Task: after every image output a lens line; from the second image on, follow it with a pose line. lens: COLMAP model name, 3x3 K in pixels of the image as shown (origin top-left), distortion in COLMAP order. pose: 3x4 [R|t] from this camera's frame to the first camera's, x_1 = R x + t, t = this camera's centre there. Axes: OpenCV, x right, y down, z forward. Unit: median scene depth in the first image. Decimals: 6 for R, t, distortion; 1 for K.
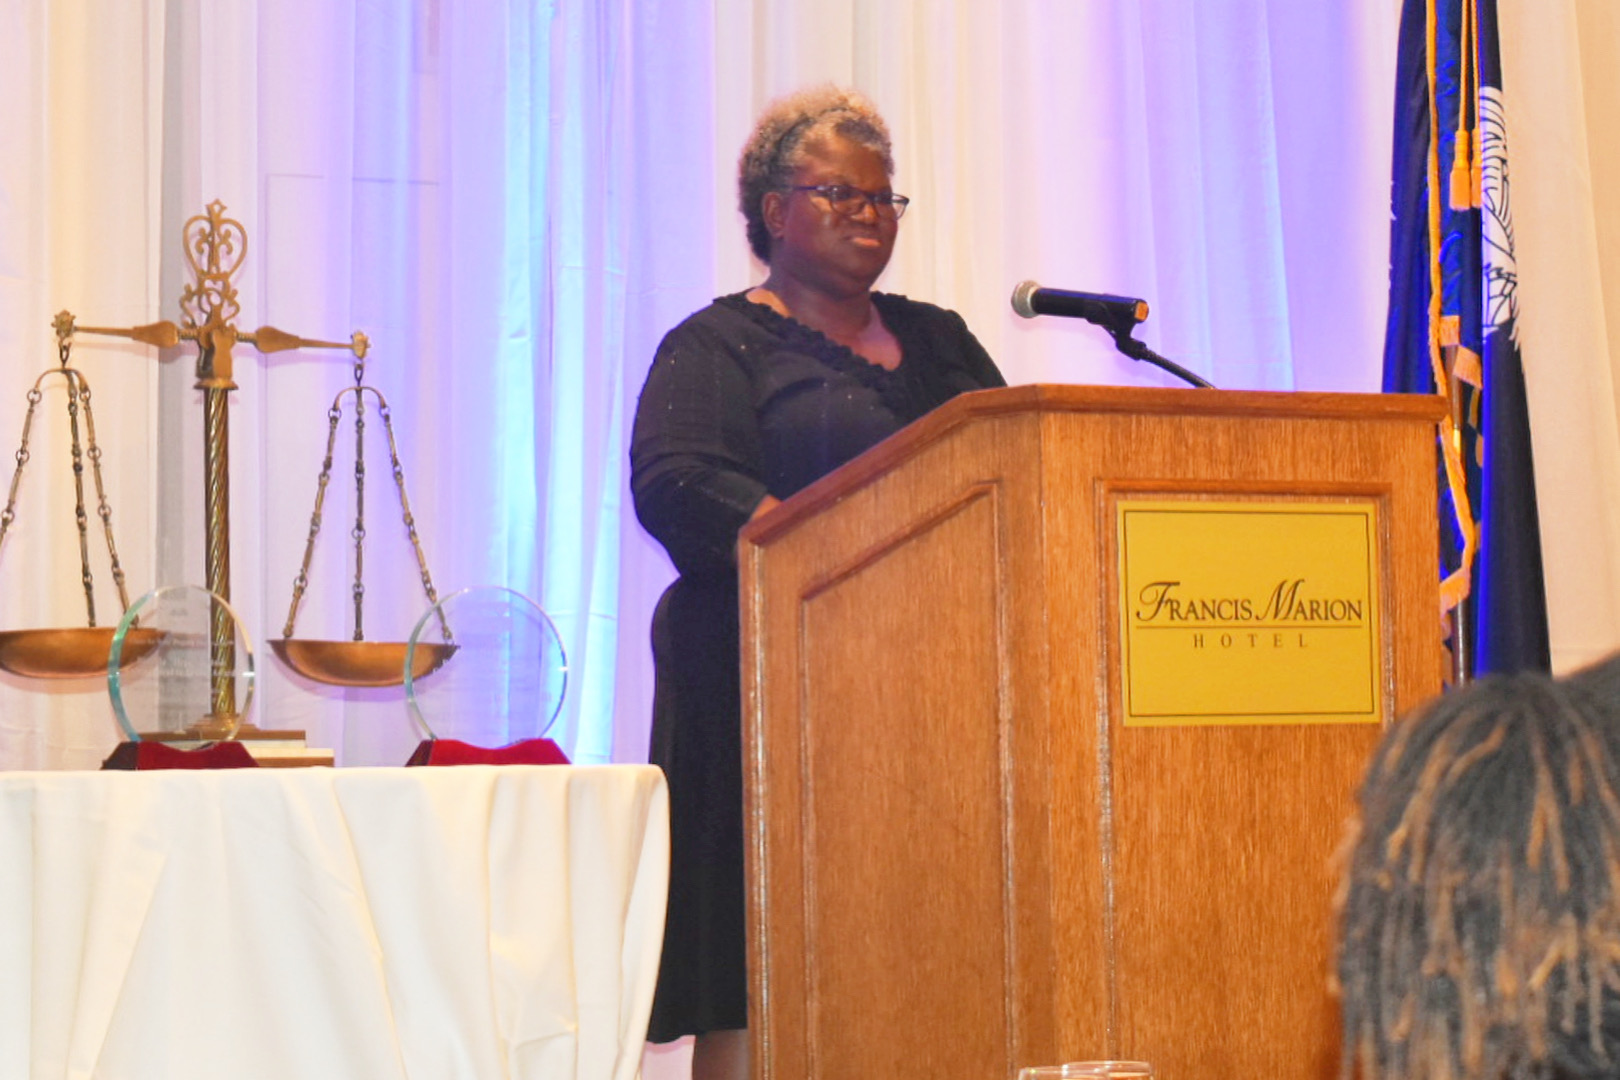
lens RADIAL K [[5181.6, 0, 810.0], [0, 5181.6, 540.0], [0, 0, 1]] dist [0.535017, 0.296137]
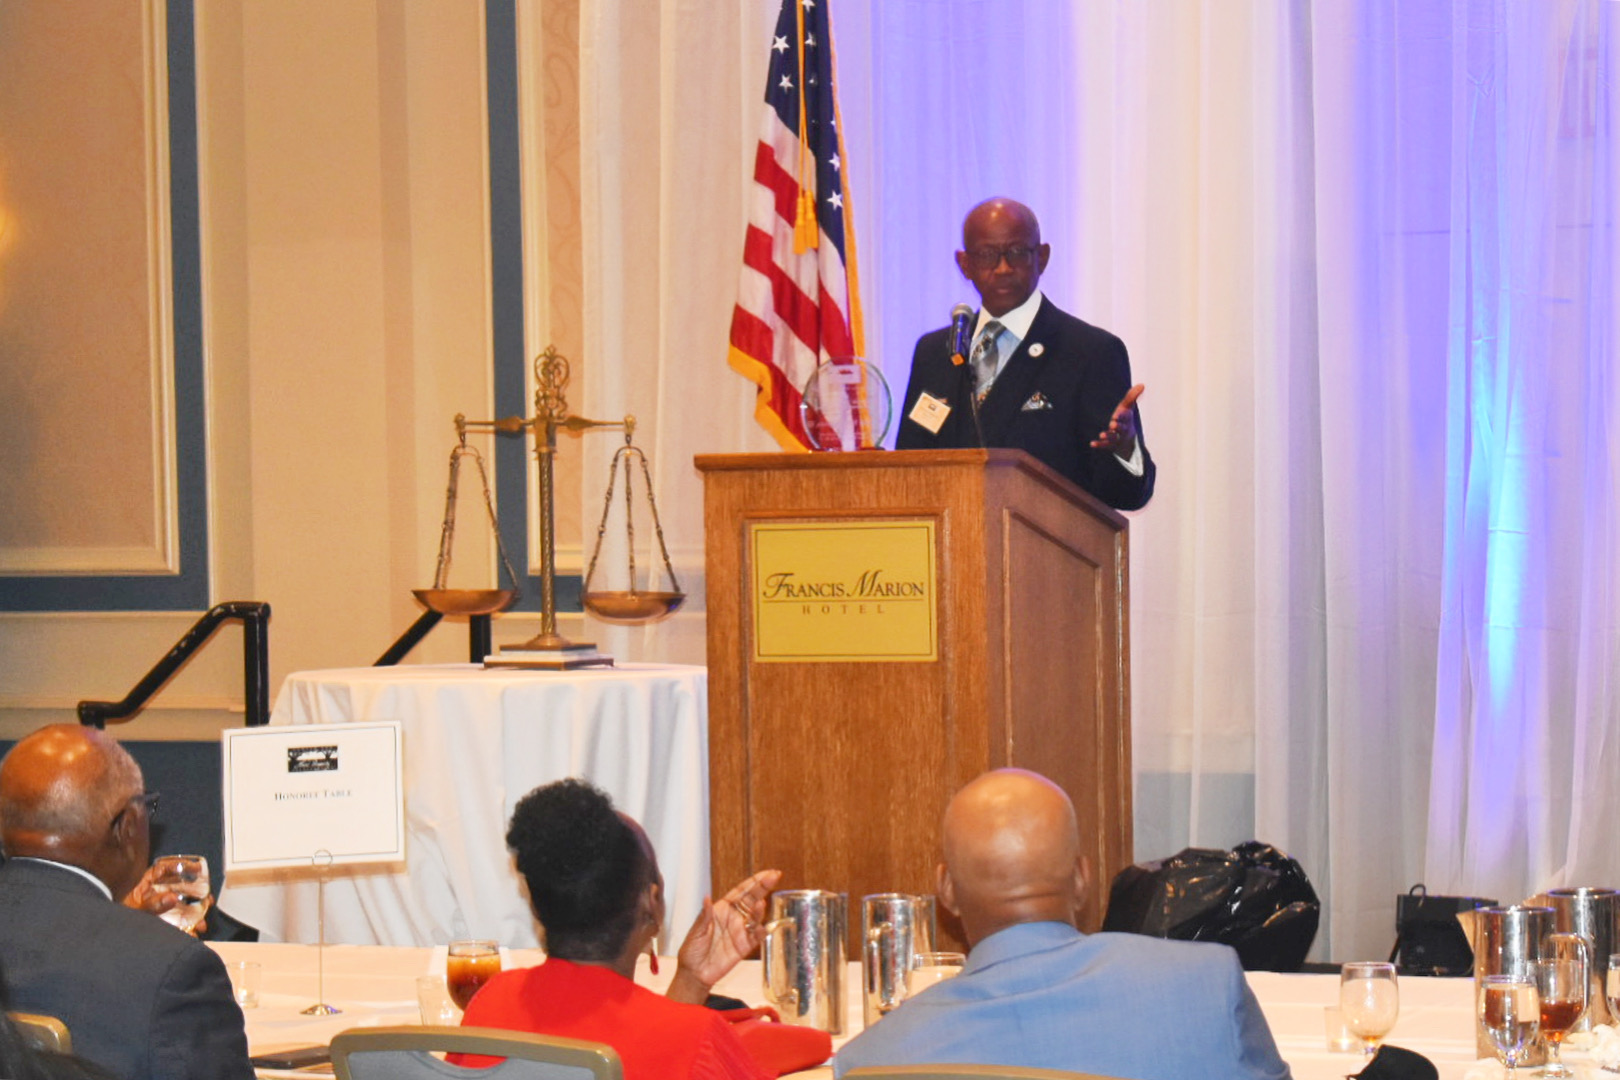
lens RADIAL K [[5181.6, 0, 810.0], [0, 5181.6, 540.0], [0, 0, 1]] dist [0.535017, 0.296137]
pose [[0.447890, 0.018632, -0.893895, 1.502658], [0.050013, 0.997695, 0.045854, -0.075317], [0.892689, -0.065244, 0.445926, 0.282809]]
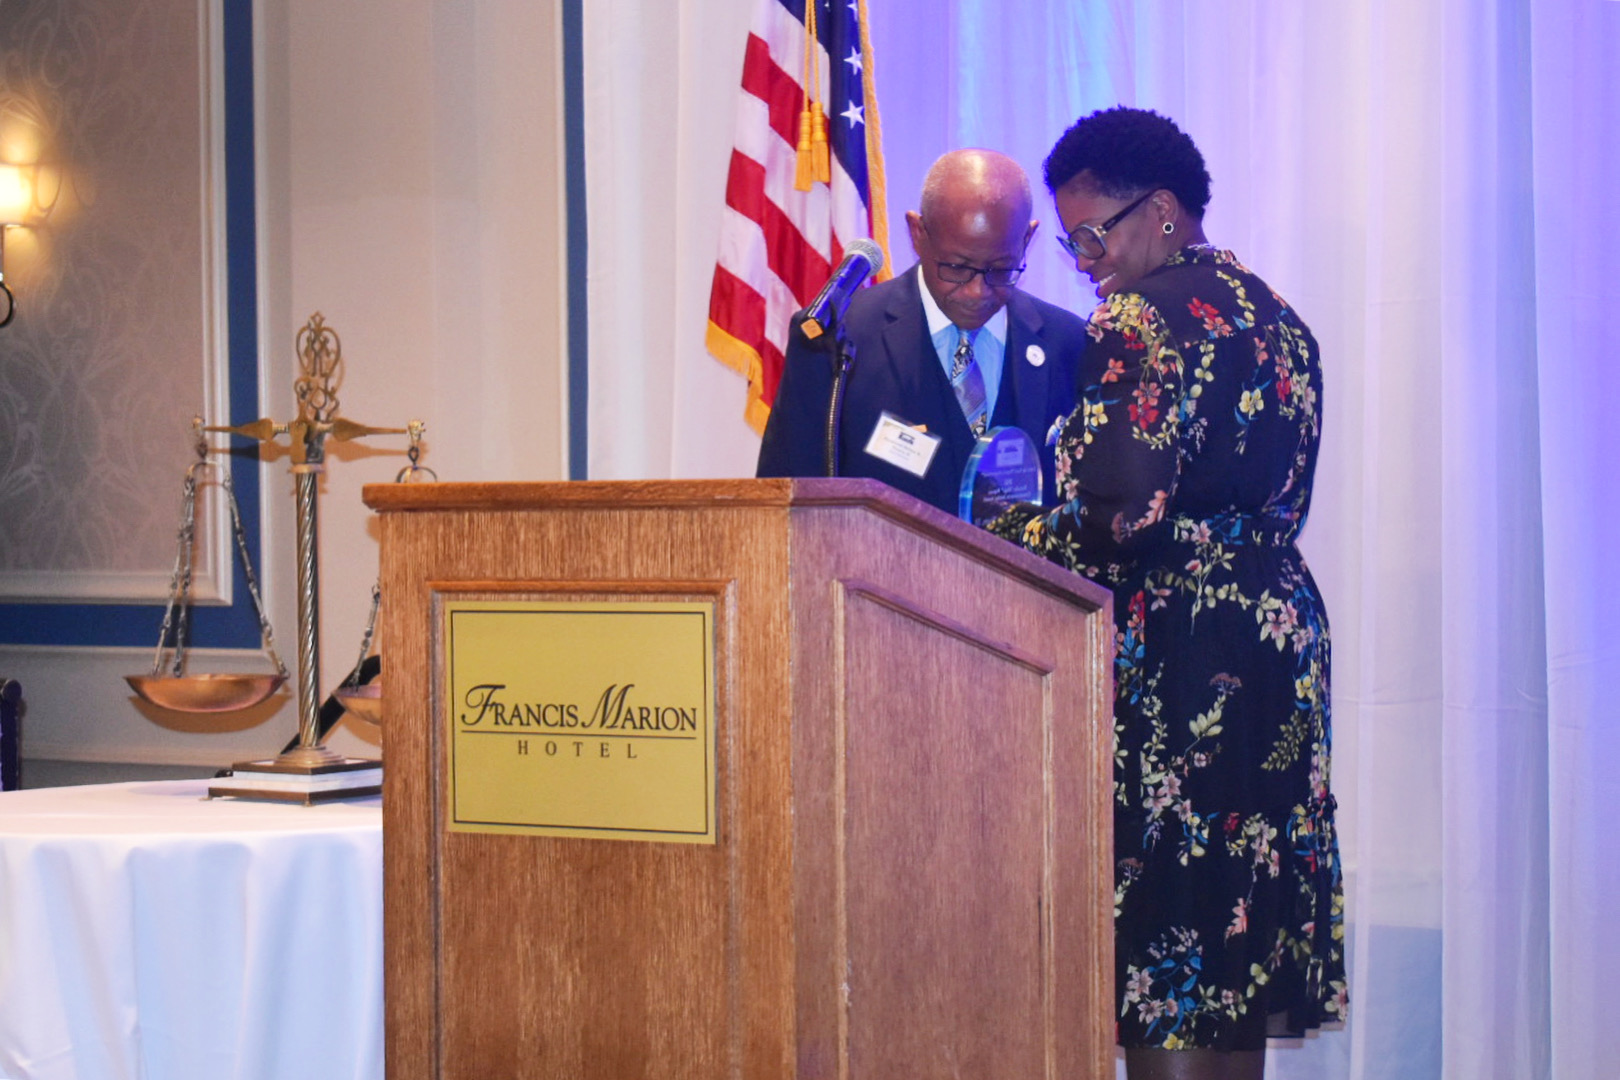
lens RADIAL K [[3971.6, 0, 810.0], [0, 3971.6, 540.0], [0, 0, 1]] dist [0.314978, 0.024319]
pose [[0.299377, 0.028241, -0.953717, 0.781734], [0.050709, 0.997678, 0.045461, -0.048827], [0.952786, -0.061972, 0.297250, 0.829191]]
